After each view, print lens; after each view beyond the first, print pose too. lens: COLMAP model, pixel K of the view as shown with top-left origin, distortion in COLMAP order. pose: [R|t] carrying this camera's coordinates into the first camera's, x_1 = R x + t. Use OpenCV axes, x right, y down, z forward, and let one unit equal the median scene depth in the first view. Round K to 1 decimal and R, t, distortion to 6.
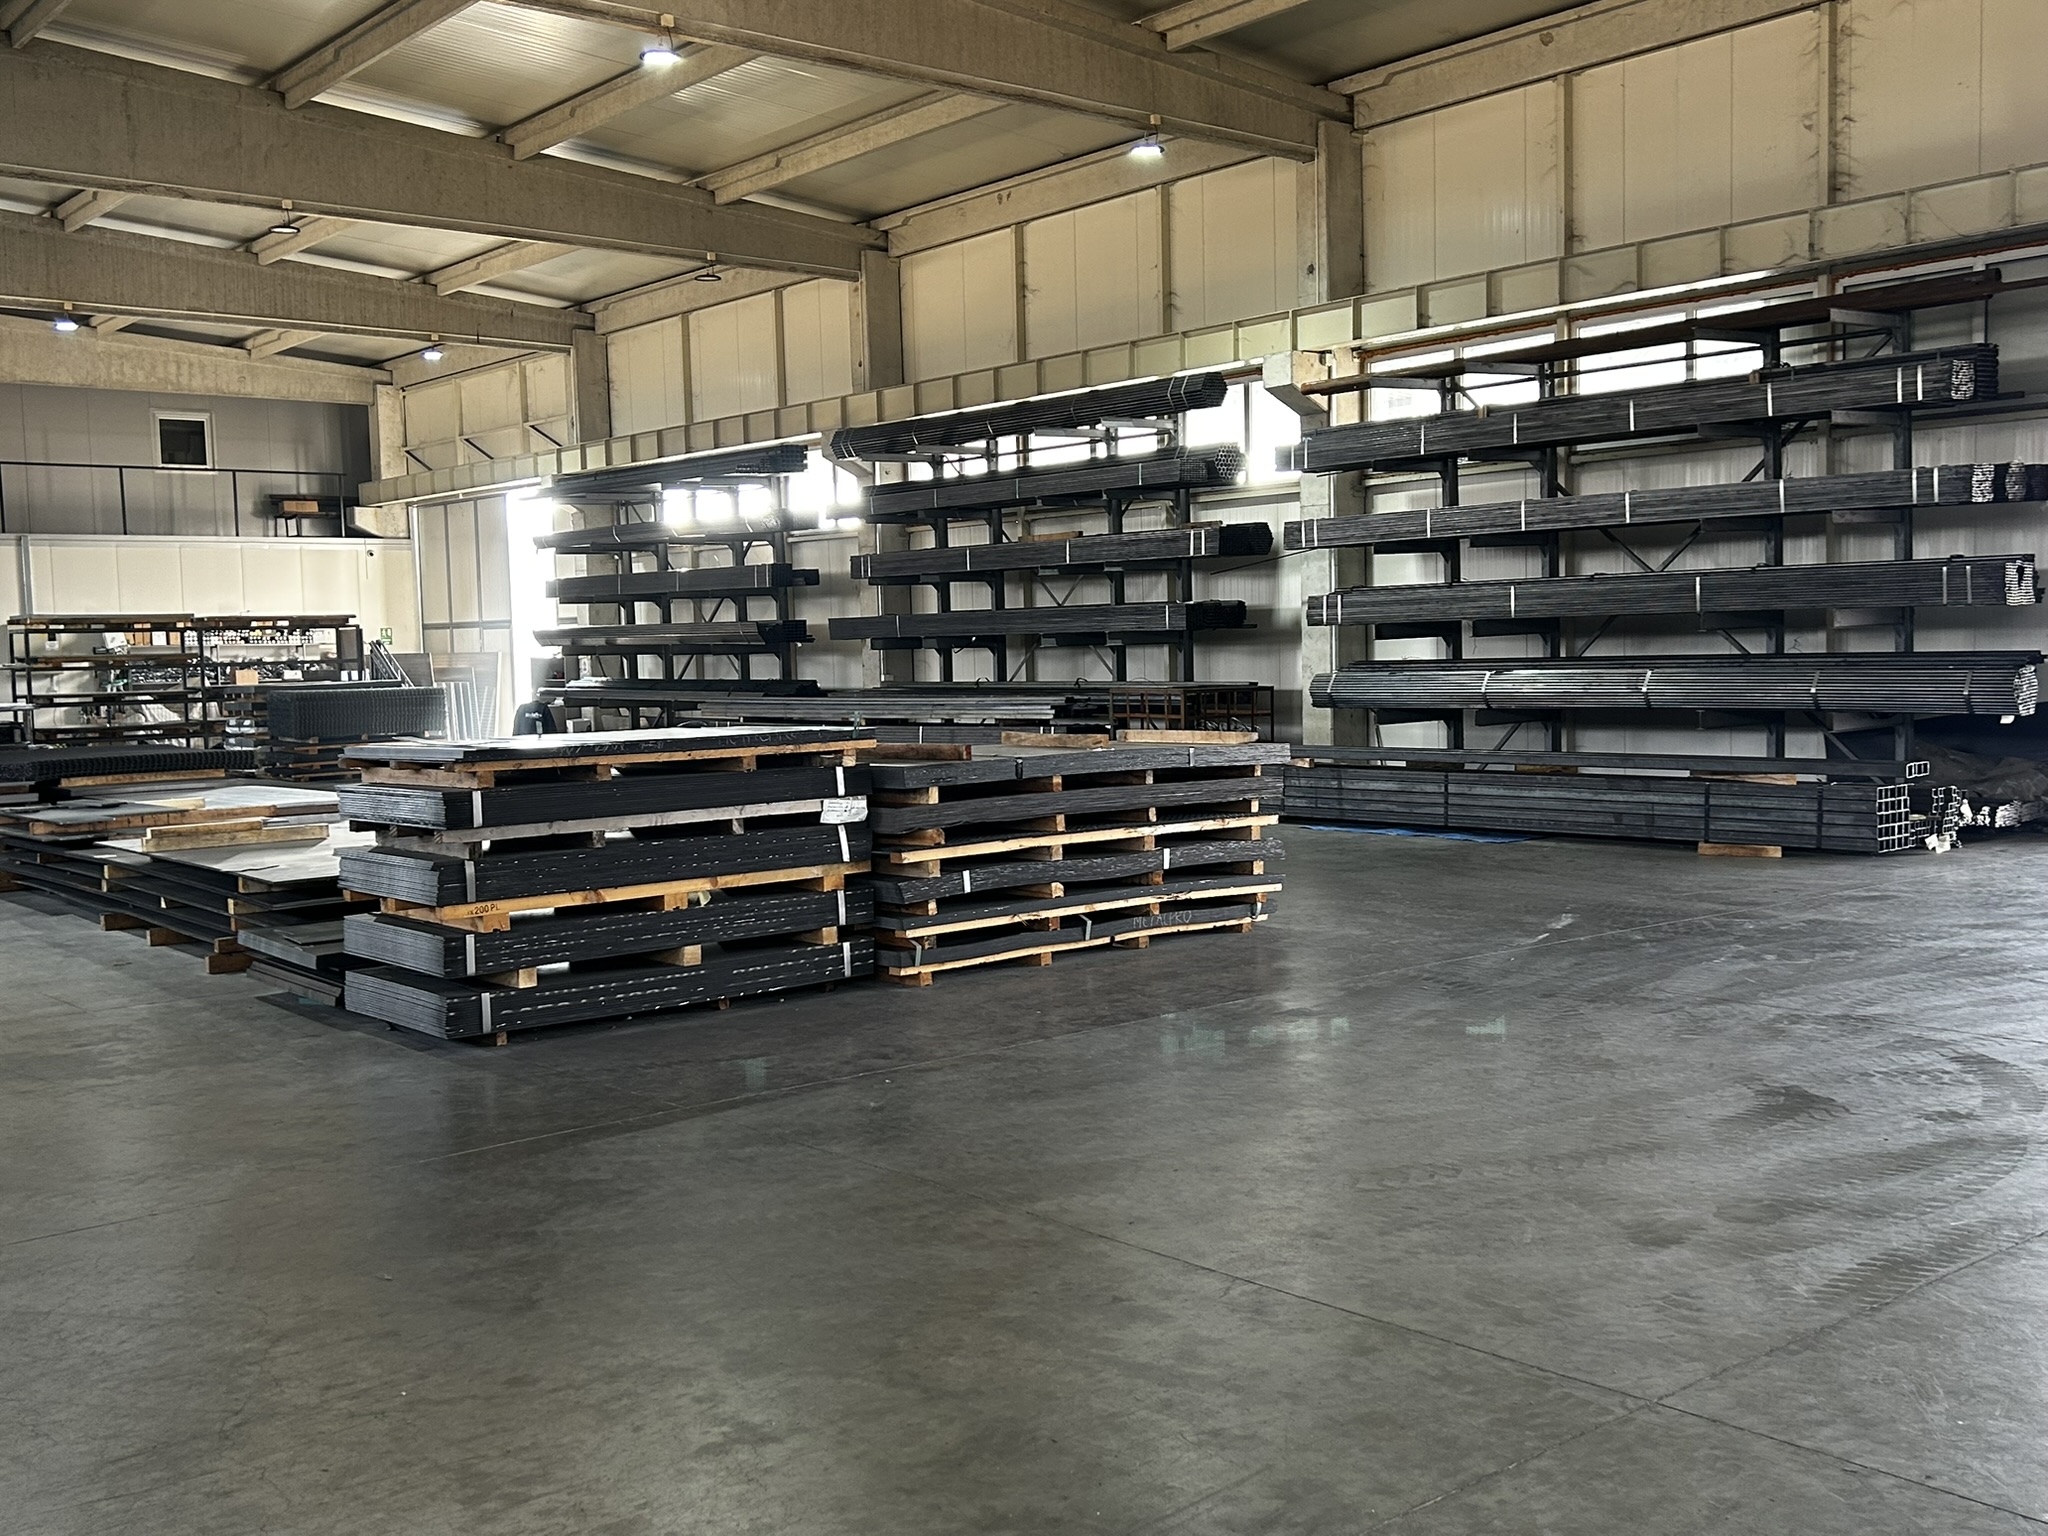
lens RADIAL K [[2041.1, 0, 1012.4], [0, 2041.1, 770.6], [0, 0, 1]] dist [0.036679, 0.000000]
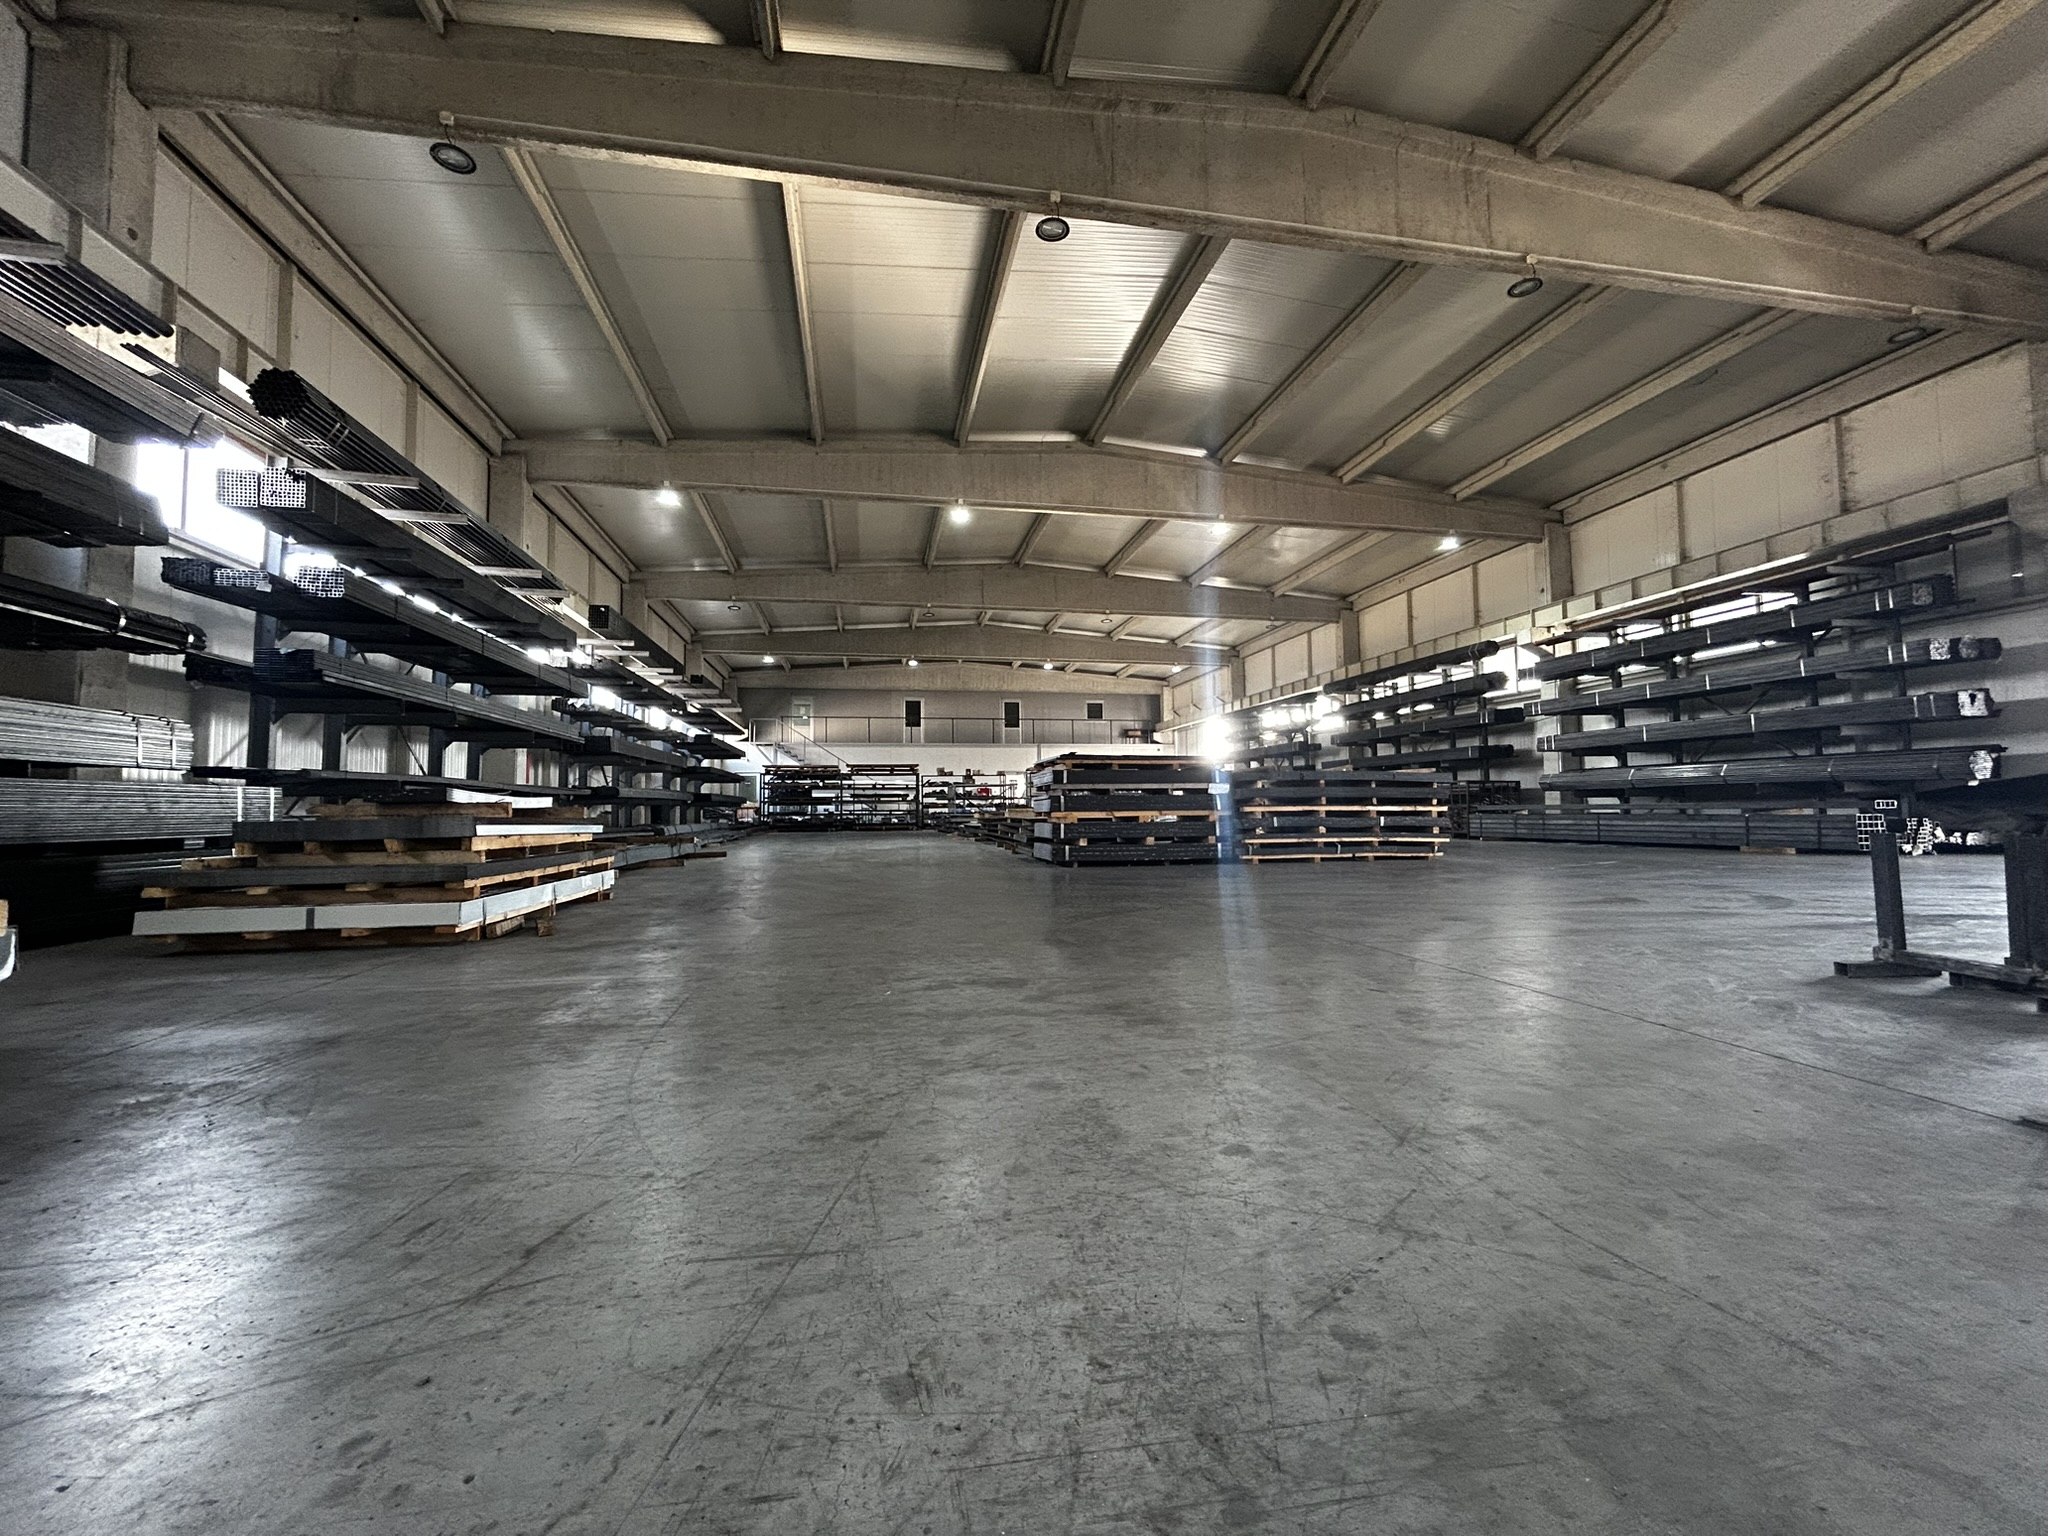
lens RADIAL K [[824.1, 0, 1018.0], [0, 824.1, 767.9], [0, 0, 1]] dist [-0.007580, 0.000591]
pose [[0.870259, -0.010003, -0.492492, 0.092414], [-0.042033, 0.994639, -0.094477, 0.046382], [0.490797, 0.102920, 0.865174, 0.006749]]
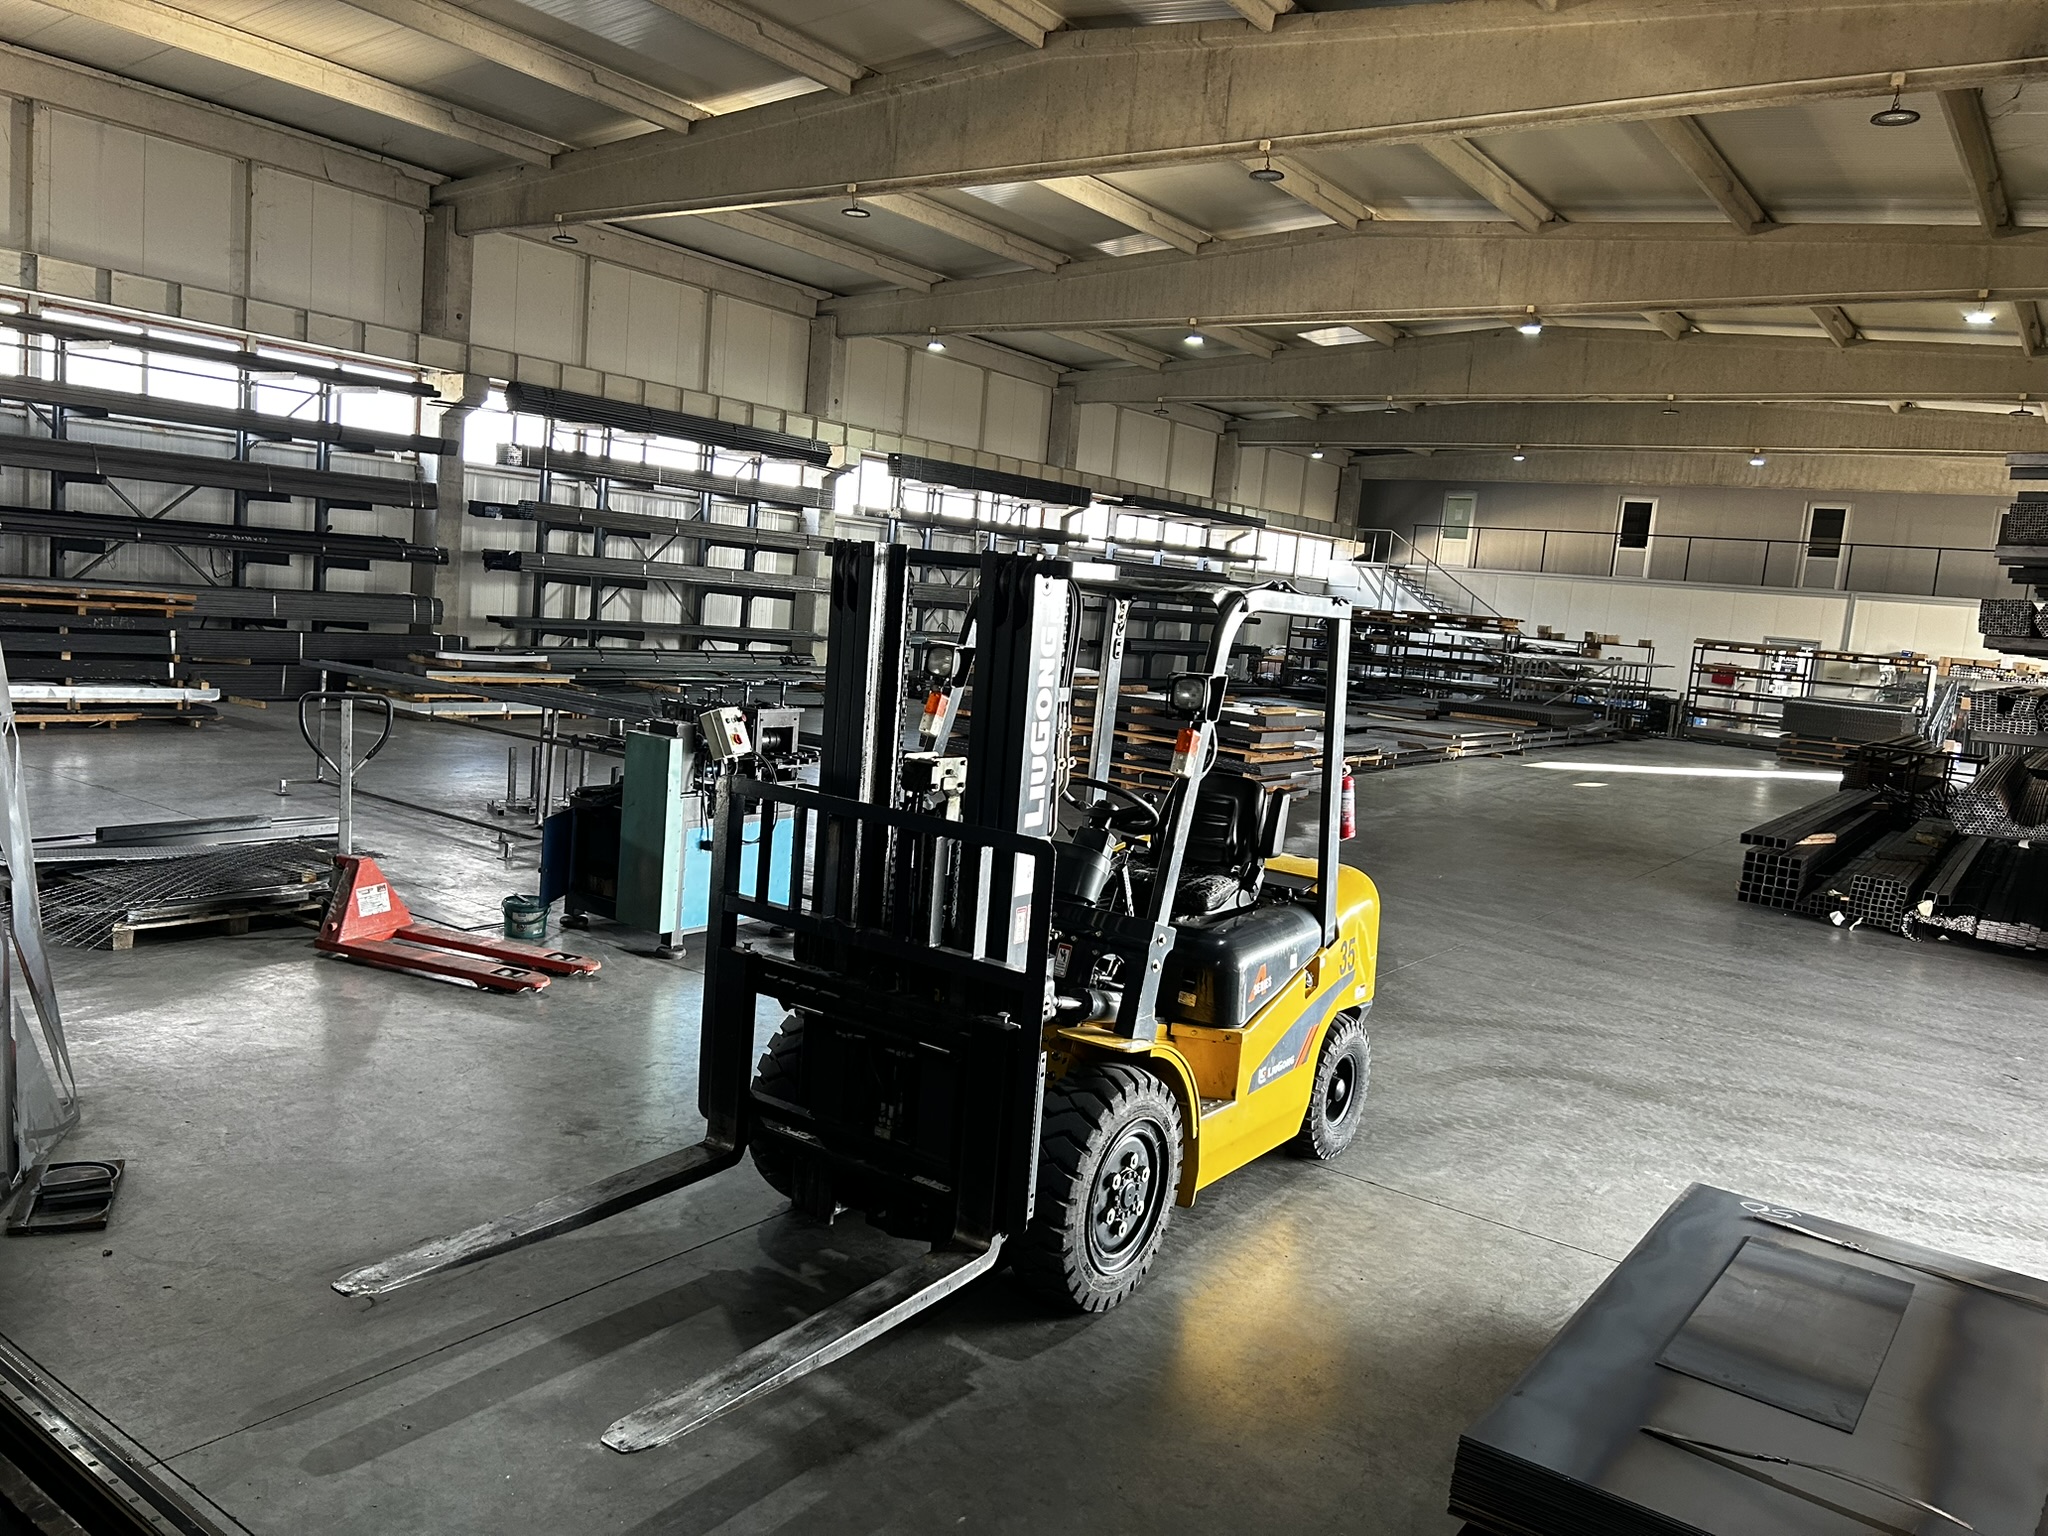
lens RADIAL K [[1530.4, 0, 1031.4], [0, 1530.4, 771.8], [0, 0, 1]] dist [0.046612, -0.019618]
pose [[0.244621, 0.159664, -0.956383, 0.839171], [-0.151675, 0.980508, 0.124897, -0.062546], [0.957682, 0.114507, 0.264070, 0.231763]]
